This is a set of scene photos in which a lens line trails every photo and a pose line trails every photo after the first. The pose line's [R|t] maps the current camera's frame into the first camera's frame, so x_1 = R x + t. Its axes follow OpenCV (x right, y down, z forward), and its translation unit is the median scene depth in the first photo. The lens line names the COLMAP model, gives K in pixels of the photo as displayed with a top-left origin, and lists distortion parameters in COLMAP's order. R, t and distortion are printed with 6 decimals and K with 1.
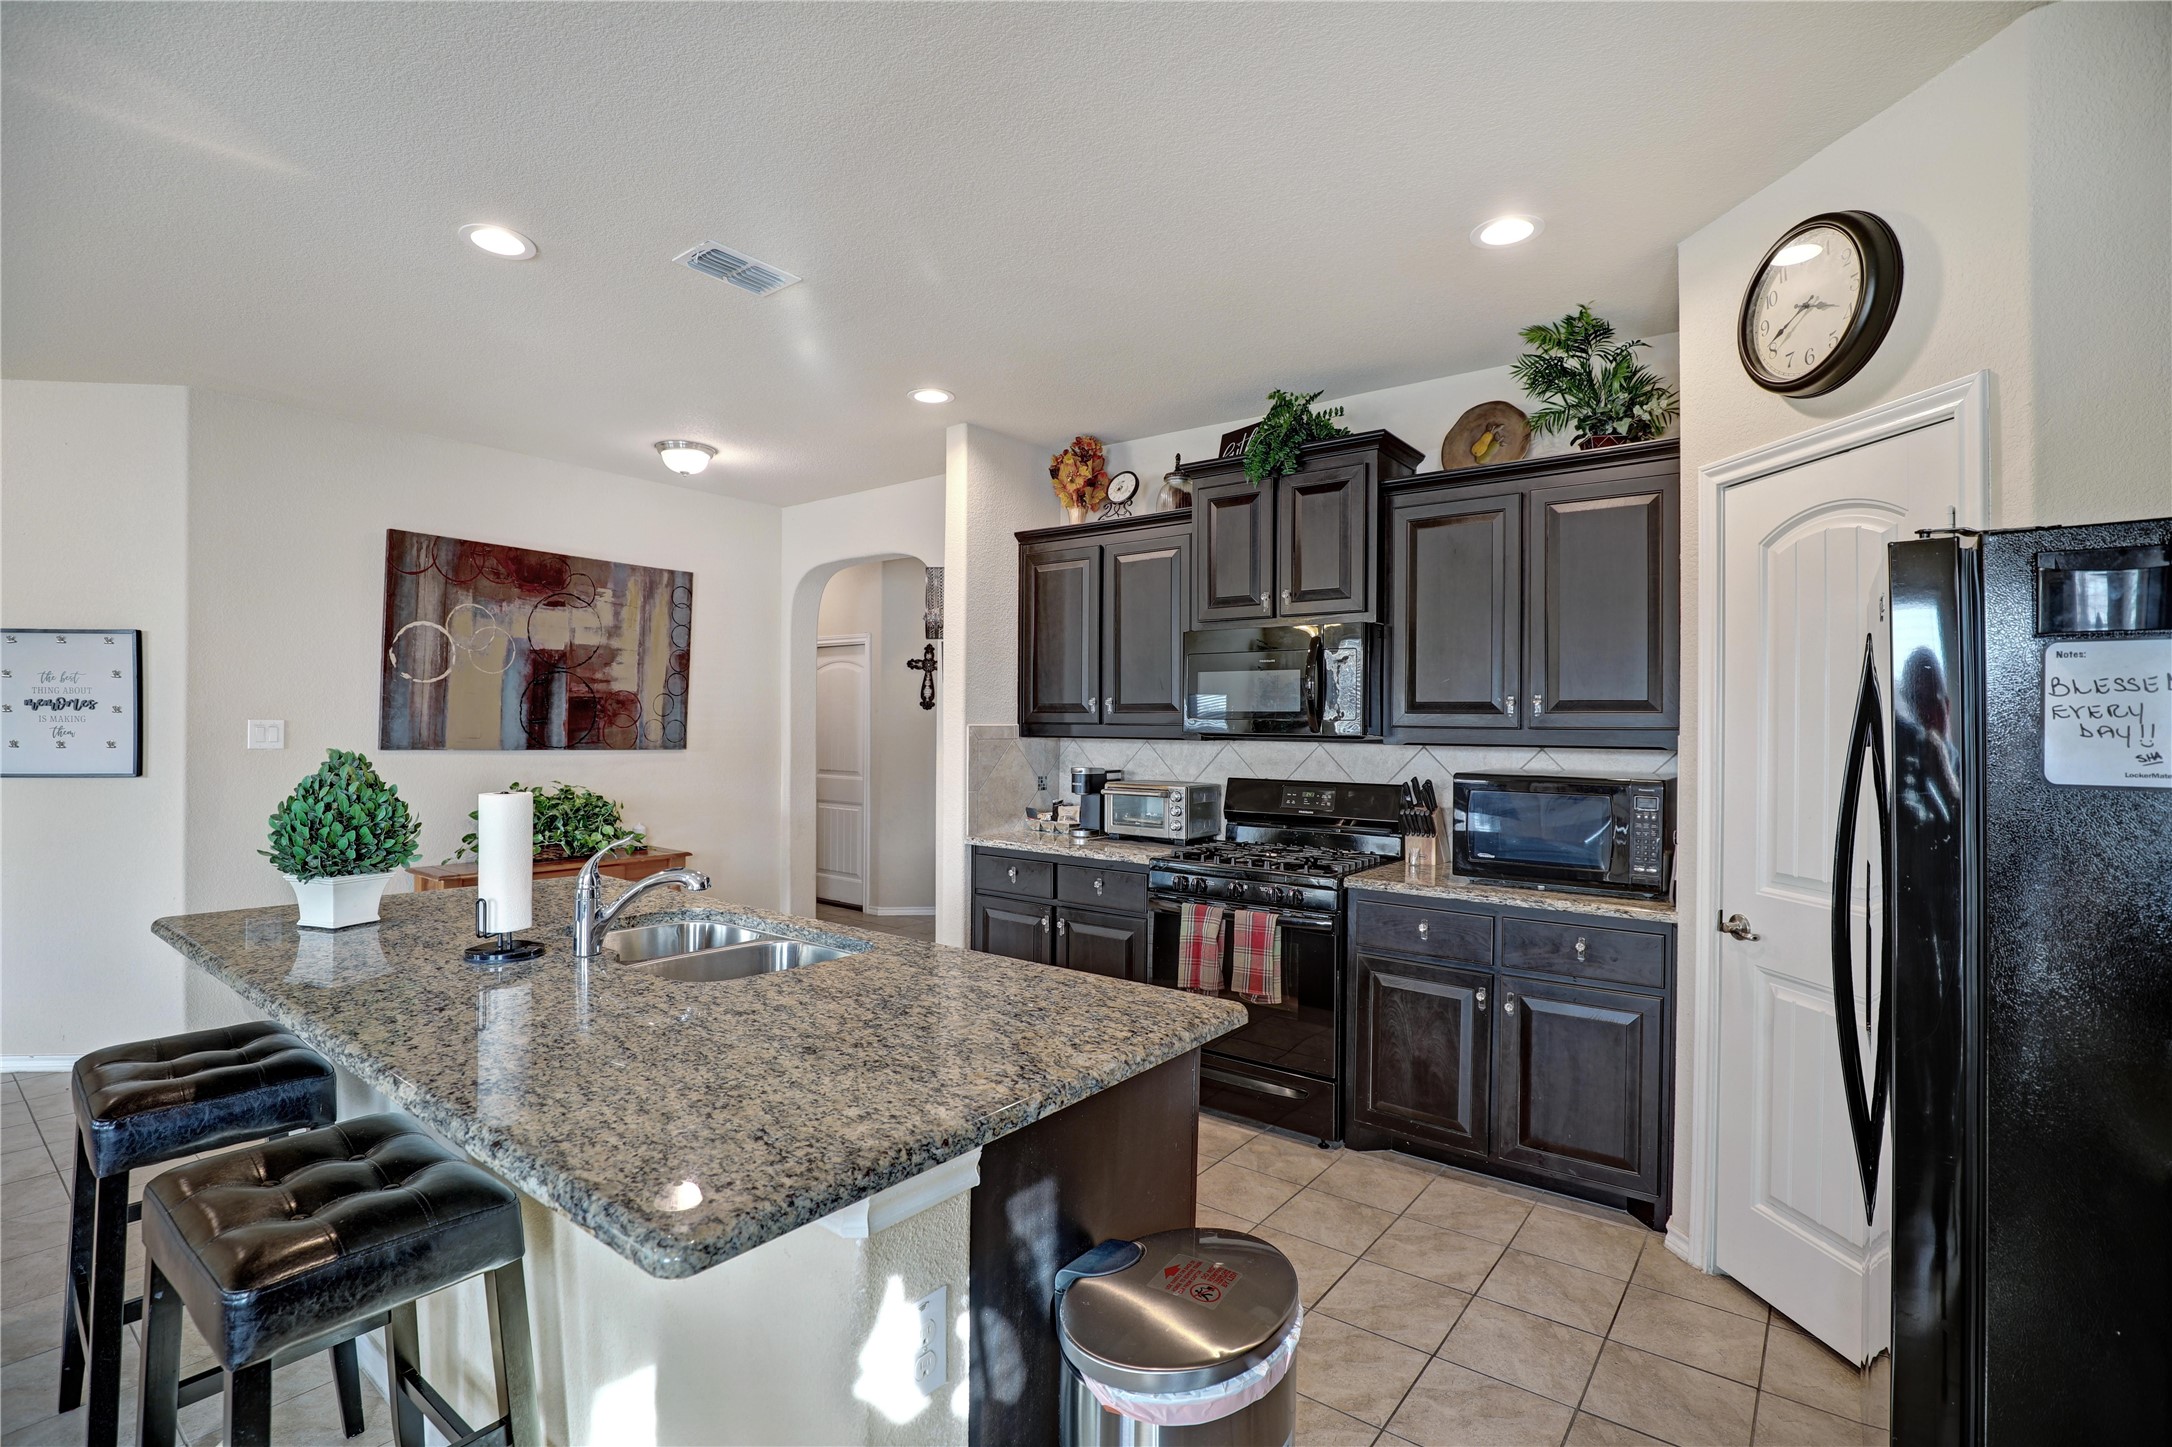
lens RADIAL K [[1009.1, 0, 1087.4], [0, 1009.1, 731.3], [0, 0, 1]] dist [-0.050617, -0.000022]
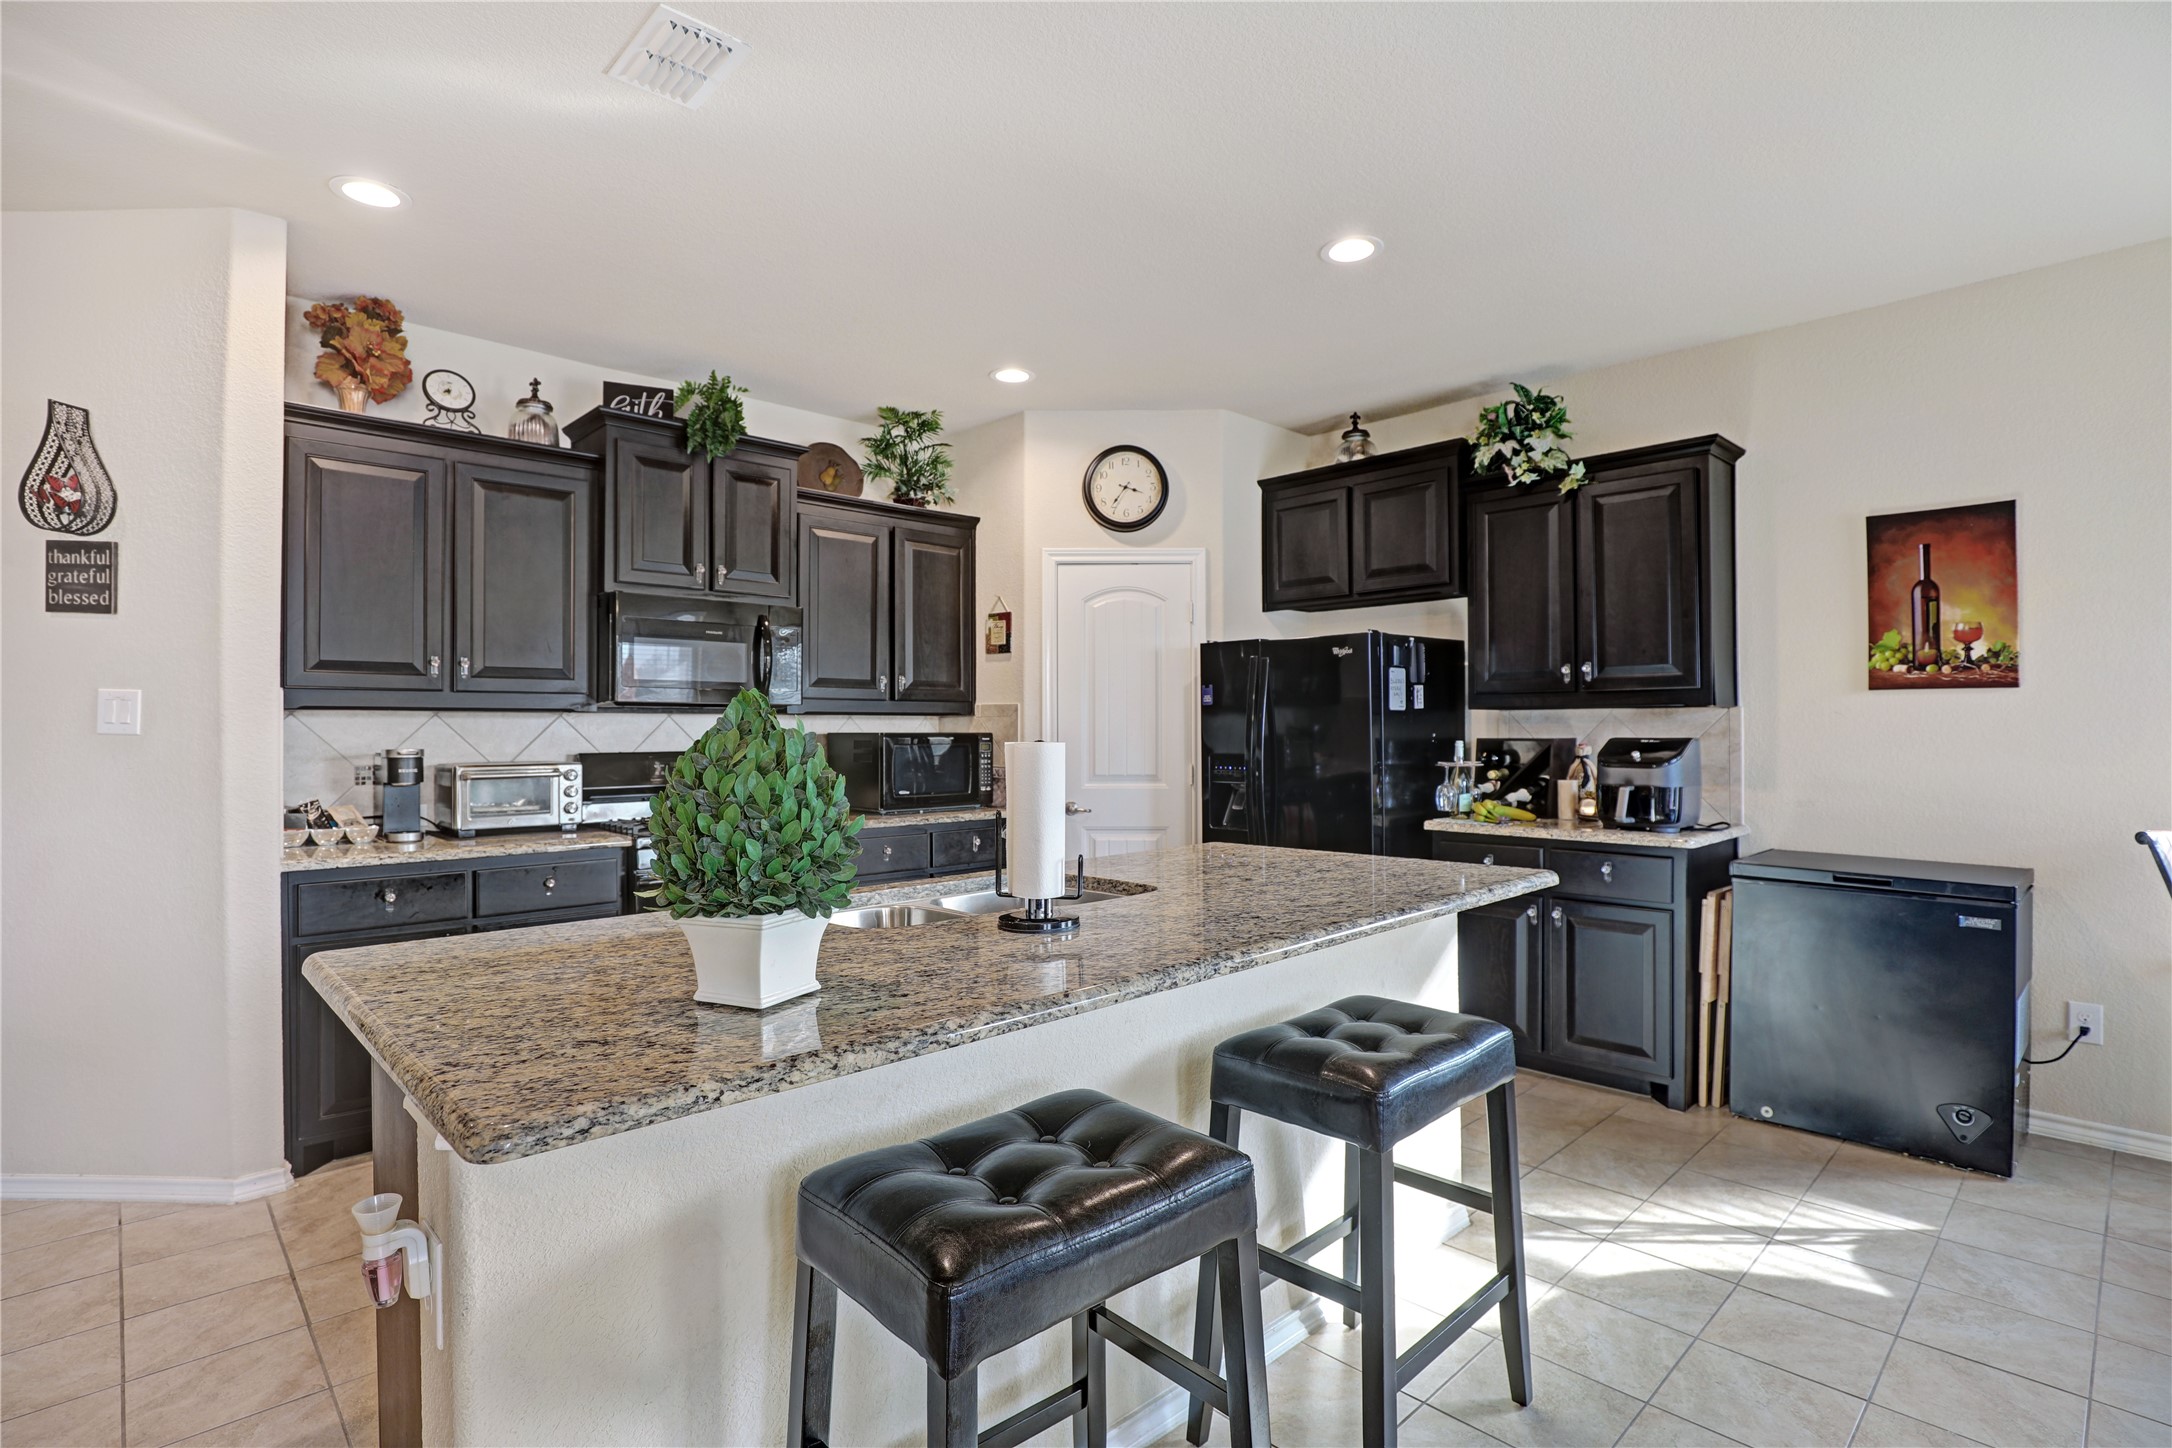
lens RADIAL K [[1029.0, 0, 1093.1], [0, 1029.0, 720.5], [0, 0, 1]] dist [-0.018172, -0.000017]
pose [[0.154361, -0.002342, 0.988012, -0.787927], [0.004785, 0.999987, 0.001622, 0.019198], [-0.988003, 0.004478, 0.154370, 0.448811]]
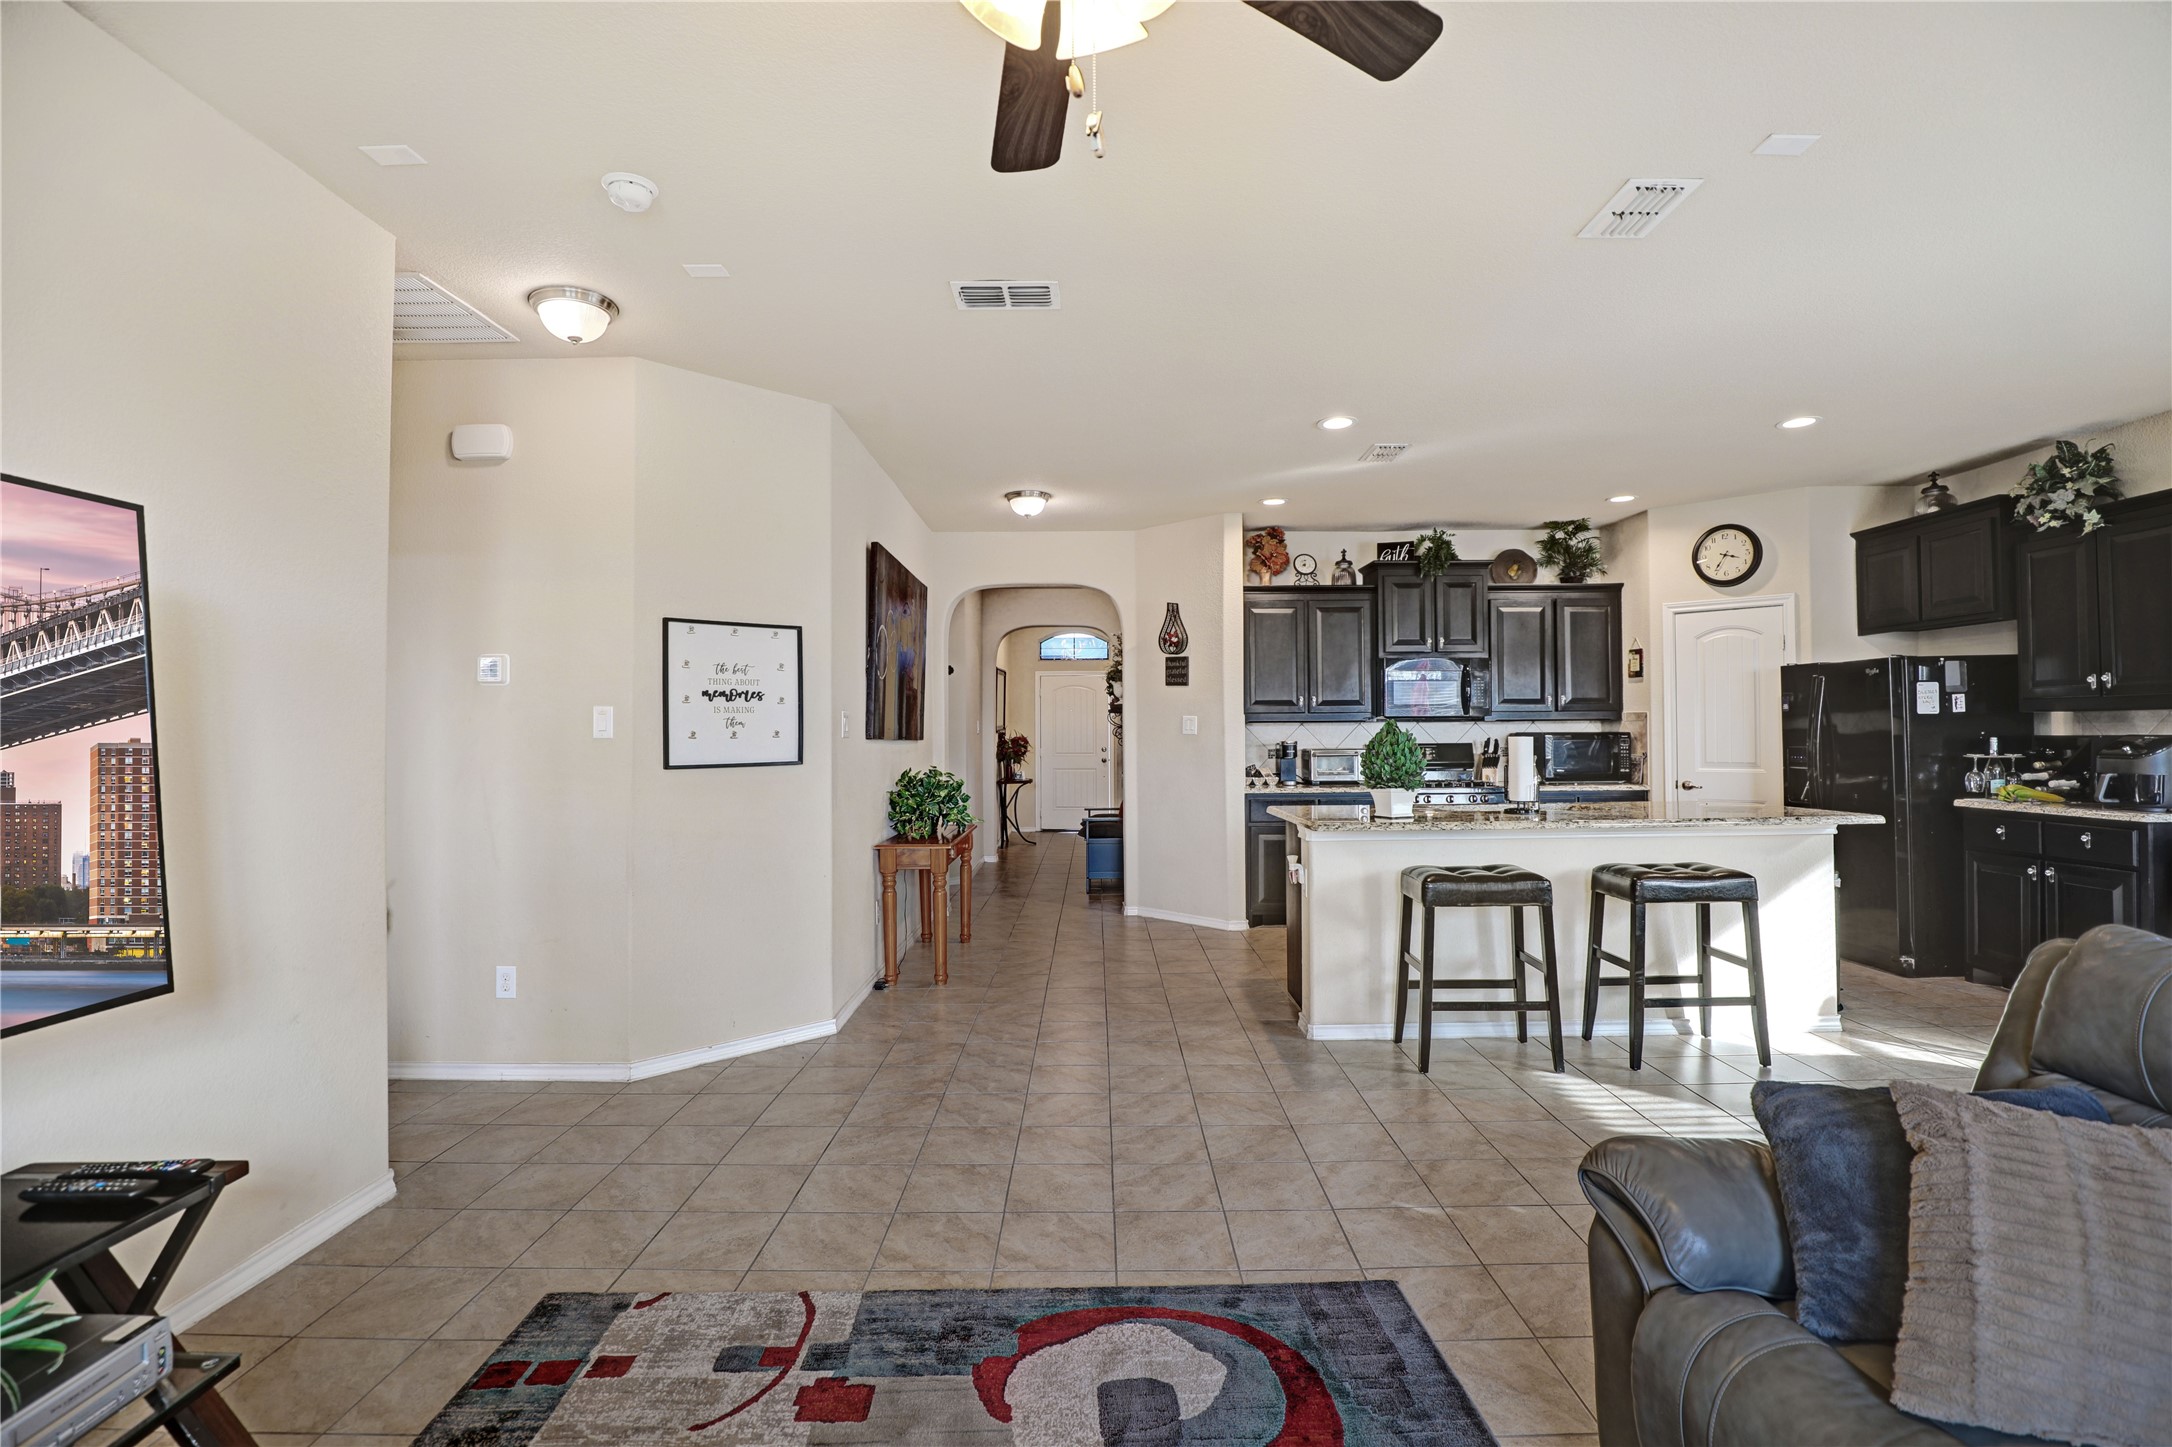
lens RADIAL K [[1016.3, 0, 1086.0], [0, 1016.3, 723.5], [0, 0, 1]] dist [-0.054360, 0.000060]
pose [[0.803048, -0.010652, 0.595820, -1.410466], [0.015462, 0.999876, -0.002964, 0.010450], [-0.595714, 0.011593, 0.803113, -0.093876]]
